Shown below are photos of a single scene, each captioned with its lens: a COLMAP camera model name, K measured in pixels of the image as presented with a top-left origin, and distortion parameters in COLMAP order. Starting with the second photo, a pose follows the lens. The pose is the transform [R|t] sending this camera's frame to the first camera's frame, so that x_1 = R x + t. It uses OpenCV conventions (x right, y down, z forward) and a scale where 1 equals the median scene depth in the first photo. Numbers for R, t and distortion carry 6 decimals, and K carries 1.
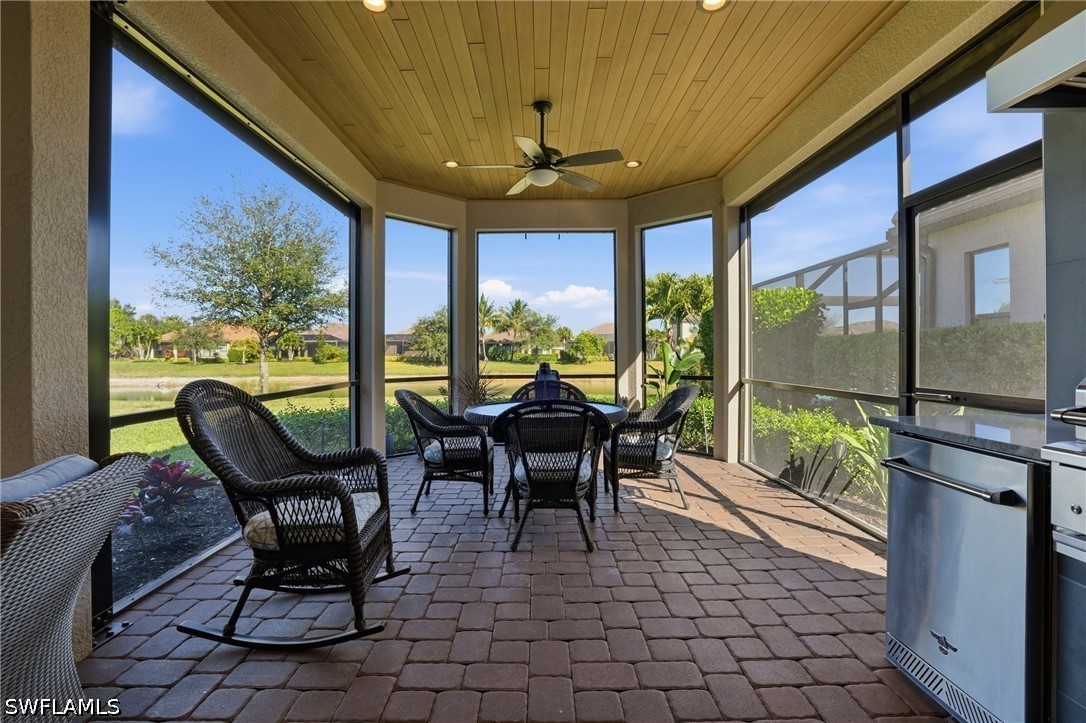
lens RADIAL K [[501.7, 0, 542.0], [0, 501.7, 352.1], [0, 0, 1]] dist [-0.044442, 0.006880]
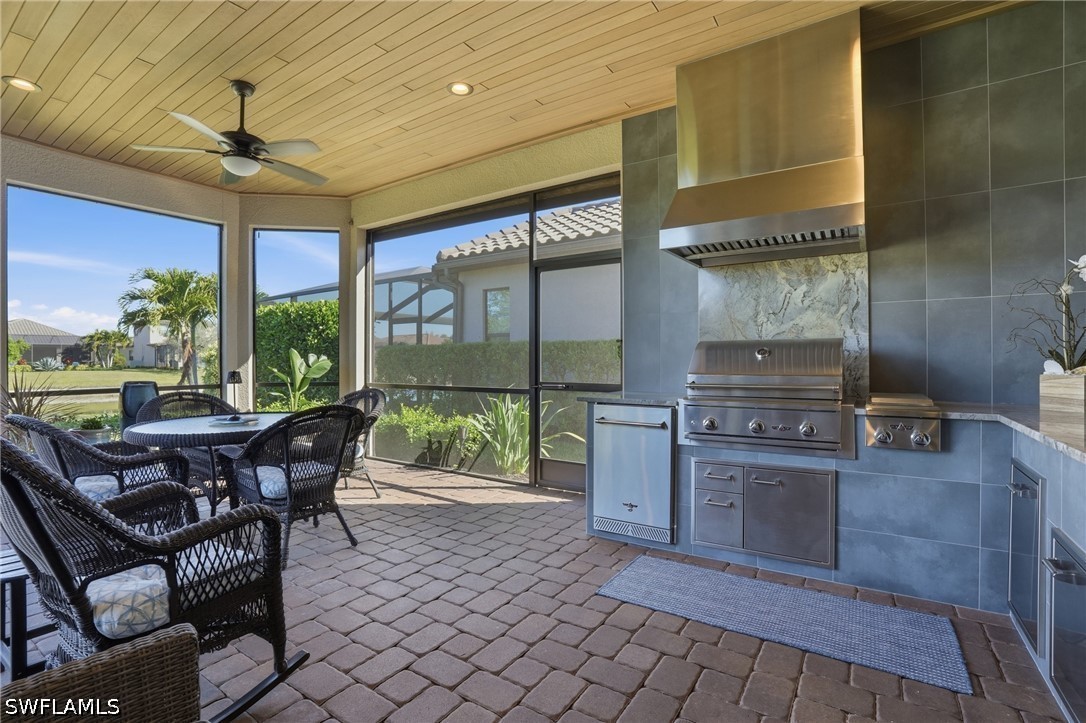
lens RADIAL K [[501.7, 0, 532.8], [0, 501.7, 358.2], [0, 0, 1]] dist [-0.044442, 0.006880]
pose [[0.578214, 0.001383, 0.815884, -0.431690], [0.000497, 0.999998, -0.002048, -0.000145], [-0.815885, 0.001590, 0.578212, 0.058599]]
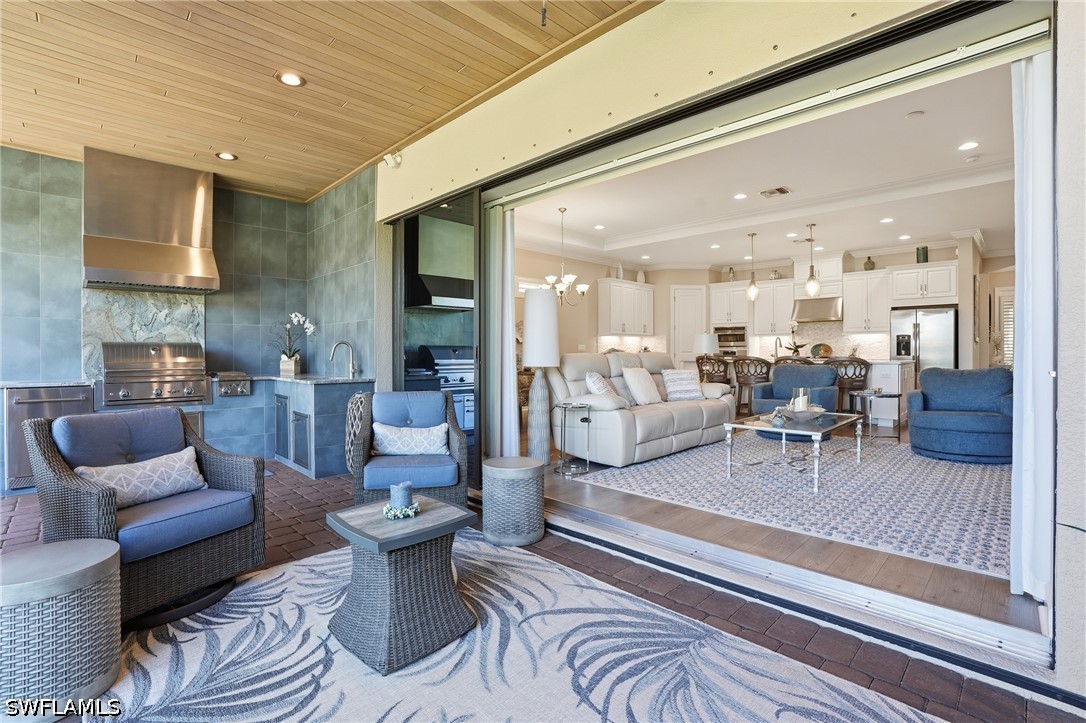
lens RADIAL K [[501.7, 0, 540.0], [0, 501.7, 352.9], [0, 0, 1]] dist [-0.044442, 0.006880]
pose [[-0.699165, 0.005022, 0.714942, -1.254411], [0.004555, 0.999986, -0.002570, 0.004814], [-0.714945, 0.001460, -0.699179, 0.402392]]
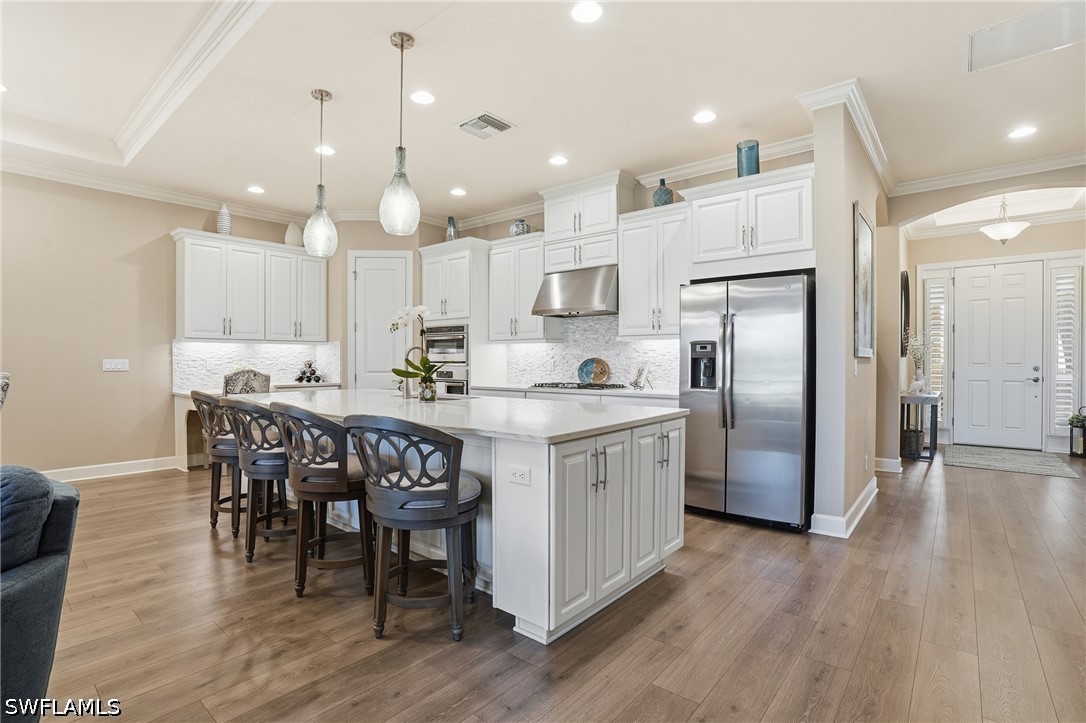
lens RADIAL K [[501.7, 0, 551.6], [0, 501.7, 369.1], [0, 0, 1]] dist [-0.044442, 0.006880]
pose [[-0.763135, -0.006903, 0.646202, -1.224900], [0.003849, 0.999877, 0.015226, -0.037052], [-0.646227, 0.014107, -0.763015, -1.471069]]
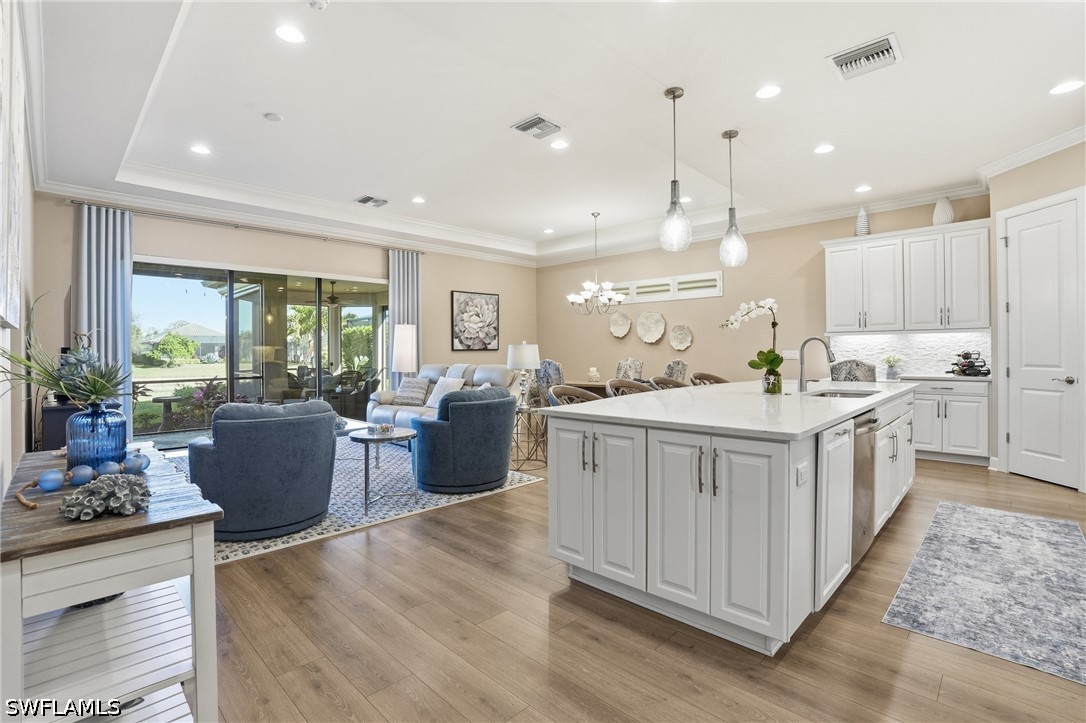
lens RADIAL K [[501.7, 0, 544.8], [0, 501.7, 351.1], [0, 0, 1]] dist [-0.044442, 0.006880]
pose [[0.701568, 0.000521, 0.712602, -1.398448], [0.002278, 0.999993, -0.002974, -0.041205], [-0.712599, 0.003709, 0.701562, -2.365362]]
